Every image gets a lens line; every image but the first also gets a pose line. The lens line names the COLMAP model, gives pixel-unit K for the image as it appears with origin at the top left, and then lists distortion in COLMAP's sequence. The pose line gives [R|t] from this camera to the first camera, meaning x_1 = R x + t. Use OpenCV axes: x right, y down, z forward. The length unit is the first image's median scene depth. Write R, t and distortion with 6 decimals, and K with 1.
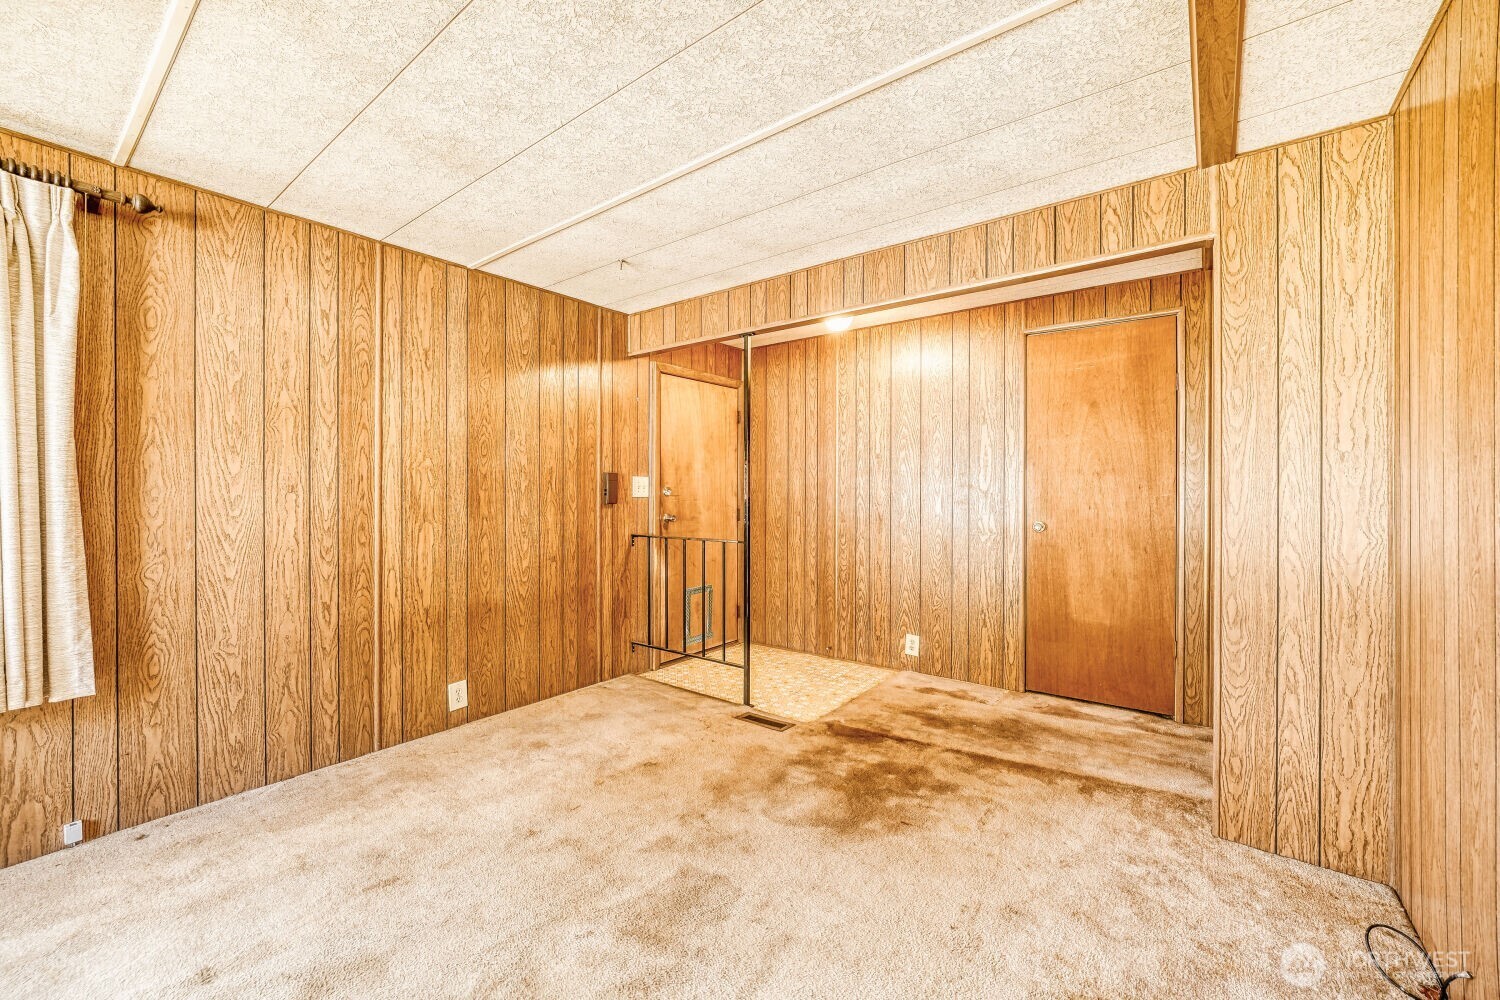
lens RADIAL K [[605.6, 0, 748.9], [0, 605.6, 493.5], [0, 0, 1]] dist [0.000644, 0.000099]
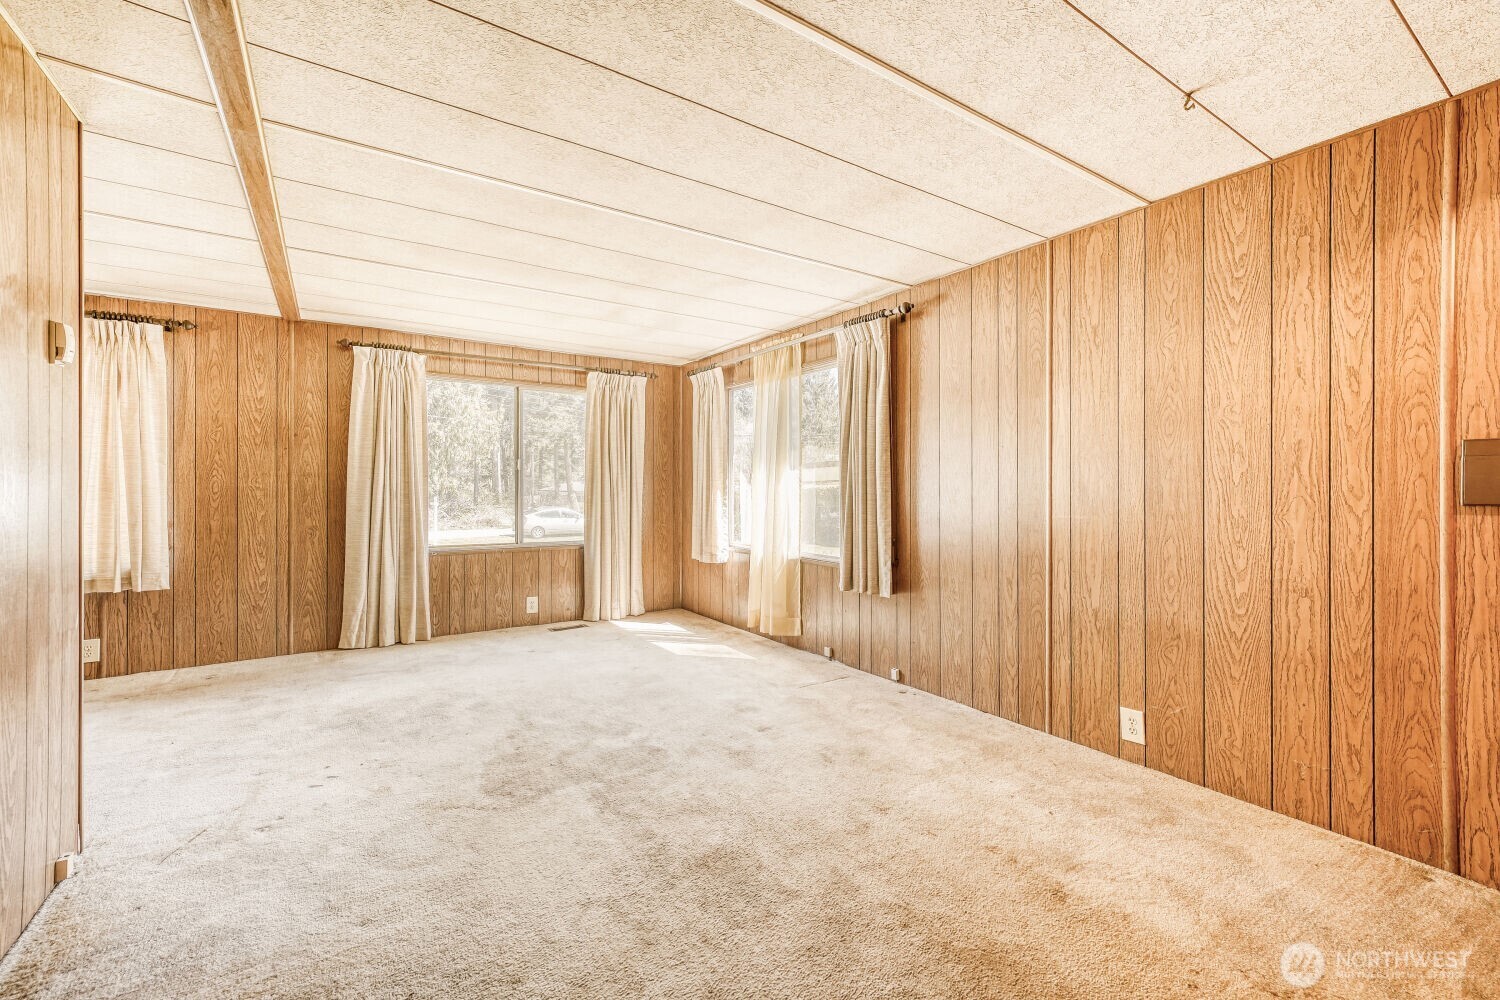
lens RADIAL K [[626.2, 0, 751.7], [0, 626.2, 486.0], [0, 0, 1]] dist [0.001197, 0.000278]
pose [[-0.307911, 0.000664, -0.951415, 0.532922], [-0.003091, 0.999994, 0.001698, 0.003303], [0.951410, 0.003464, -0.307907, 0.809484]]
